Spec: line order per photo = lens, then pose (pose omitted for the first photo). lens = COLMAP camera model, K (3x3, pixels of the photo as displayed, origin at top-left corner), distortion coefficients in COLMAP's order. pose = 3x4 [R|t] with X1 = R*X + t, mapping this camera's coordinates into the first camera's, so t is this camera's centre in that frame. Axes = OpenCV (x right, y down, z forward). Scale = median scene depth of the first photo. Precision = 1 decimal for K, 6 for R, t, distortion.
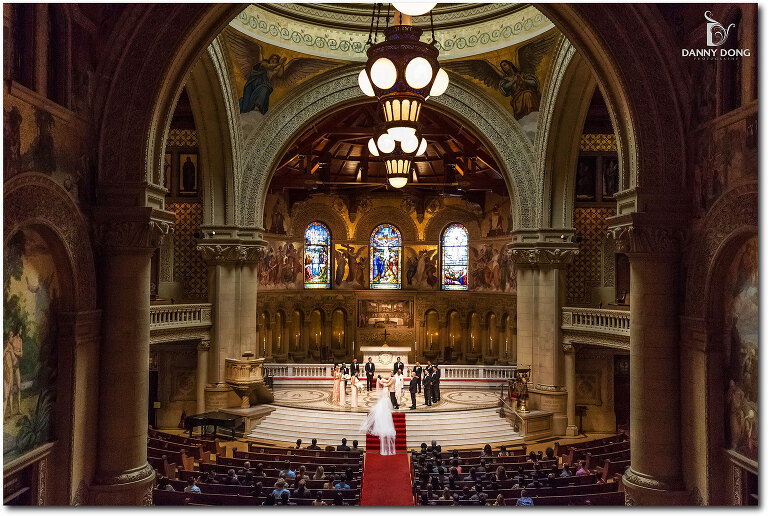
lens RADIAL K [[731.0, 0, 379.1], [0, 731.0, 253.5], [0, 0, 1]] dist [0.063855, 0.004058]
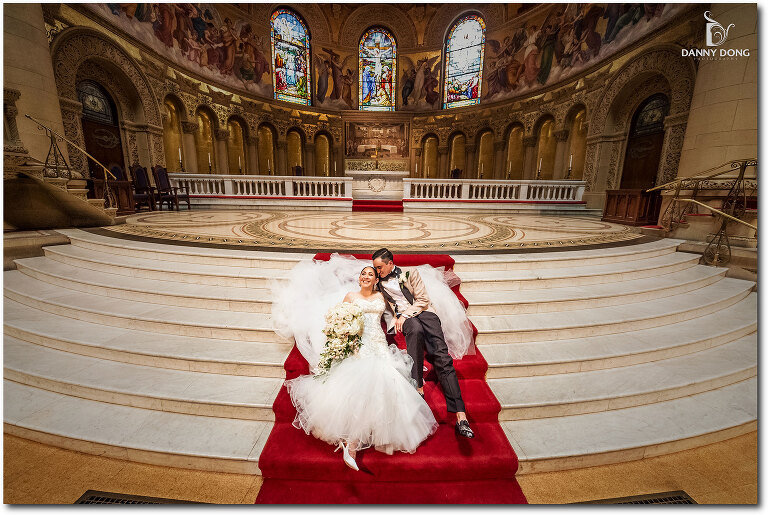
lens RADIAL K [[294.7, 0, 381.0], [0, 294.7, 255.5], [0, 0, 1]] dist [0.002838, -0.001332]
pose [[0.999481, 0.001469, 0.032191, 0.002694], [-0.008811, 0.973348, 0.229164, 0.144963], [-0.030997, -0.229328, 0.972855, 0.667264]]
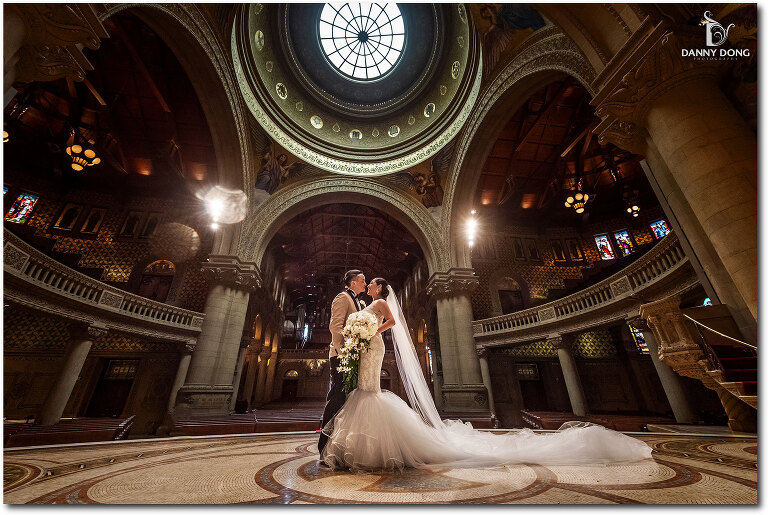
lens RADIAL K [[294.7, 0, 381.7], [0, 294.7, 249.0], [0, 0, 1]] dist [0.002838, -0.001332]
pose [[0.988944, 0.054131, 0.138053, -0.004812], [0.009558, 0.905785, -0.423630, 0.142751], [-0.147978, 0.420266, 0.895253, 0.362693]]
